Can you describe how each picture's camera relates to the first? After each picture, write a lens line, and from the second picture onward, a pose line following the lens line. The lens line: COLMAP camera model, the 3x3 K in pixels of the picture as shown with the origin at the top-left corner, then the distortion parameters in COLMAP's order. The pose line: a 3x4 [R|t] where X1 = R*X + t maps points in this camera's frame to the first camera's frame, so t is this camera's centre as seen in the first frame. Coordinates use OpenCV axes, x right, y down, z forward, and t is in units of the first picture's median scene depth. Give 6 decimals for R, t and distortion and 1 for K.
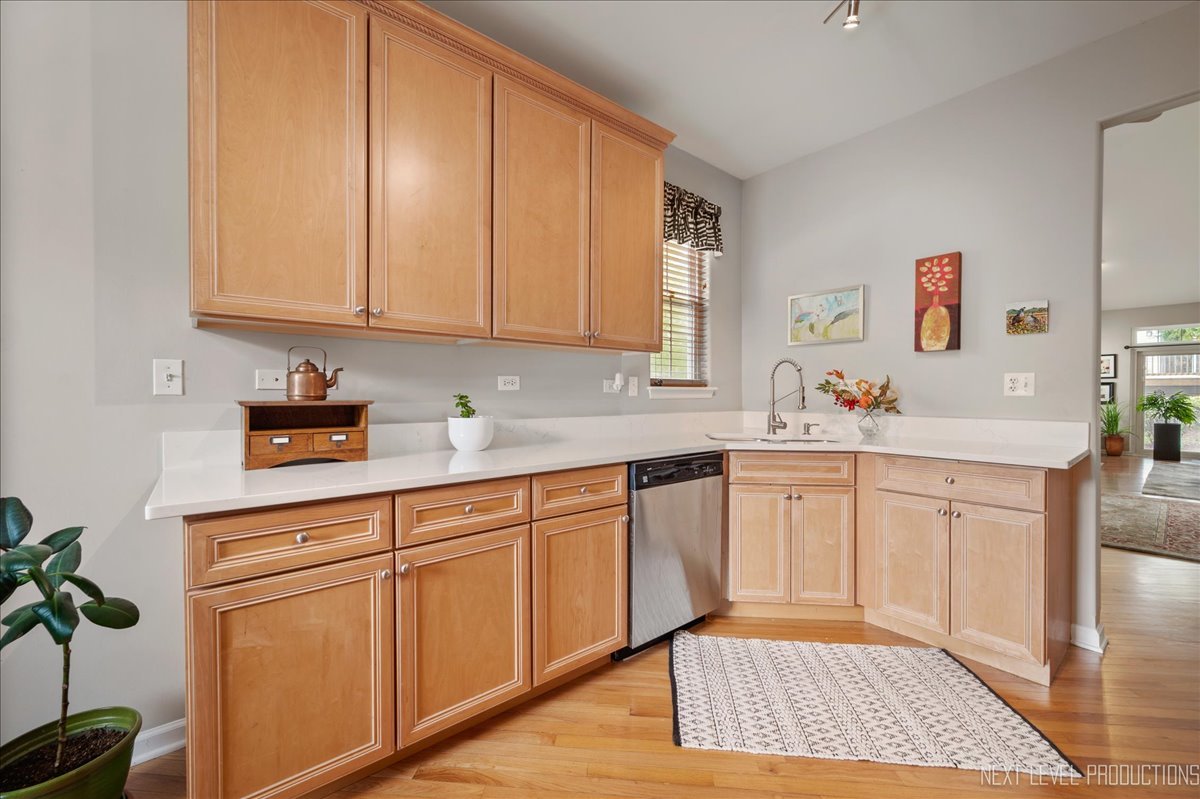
lens RADIAL K [[477.8, 0, 600.2], [0, 477.8, 399.0], [0, 0, 1]] dist [-0.001212, 0.000717]
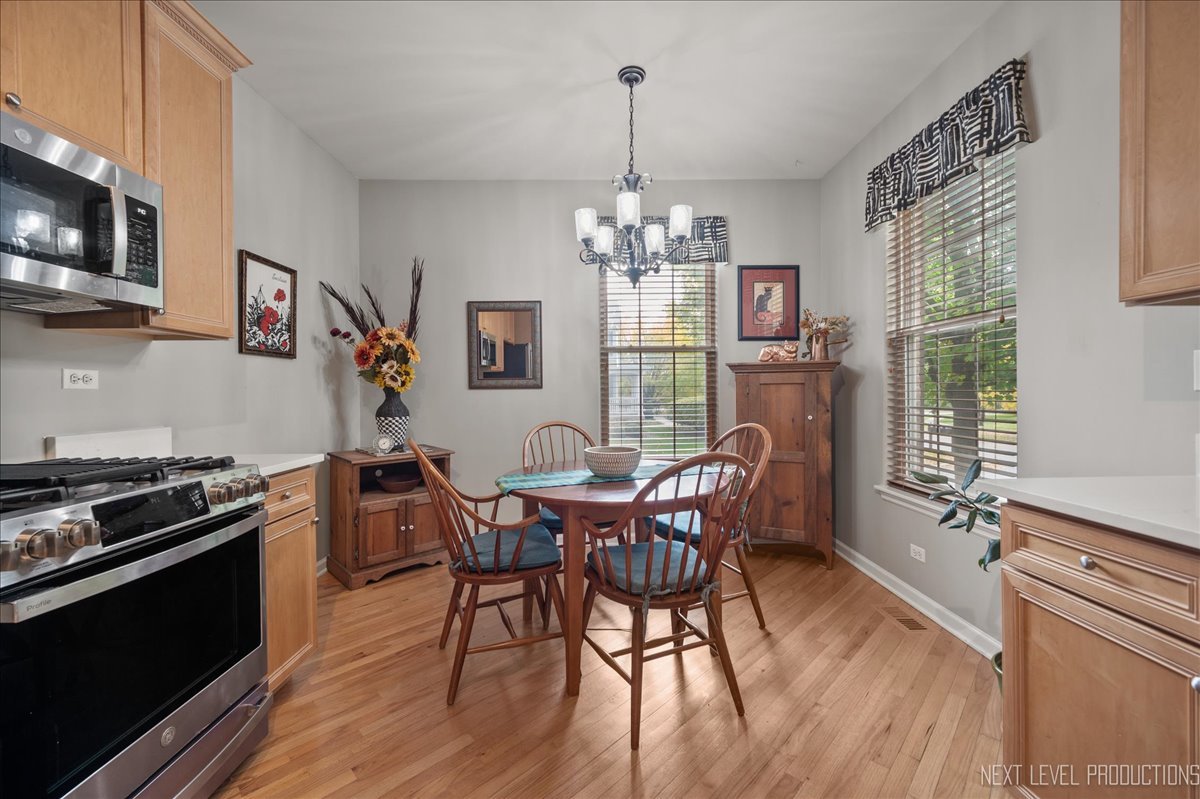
lens RADIAL K [[477.8, 0, 603.6], [0, 477.8, 396.4], [0, 0, 1]] dist [-0.001212, 0.000717]
pose [[-0.628077, 0.015085, -0.778005, 0.395964], [0.000425, 0.999819, 0.019042, -0.012337], [0.778151, 0.011629, -0.627969, 0.618070]]
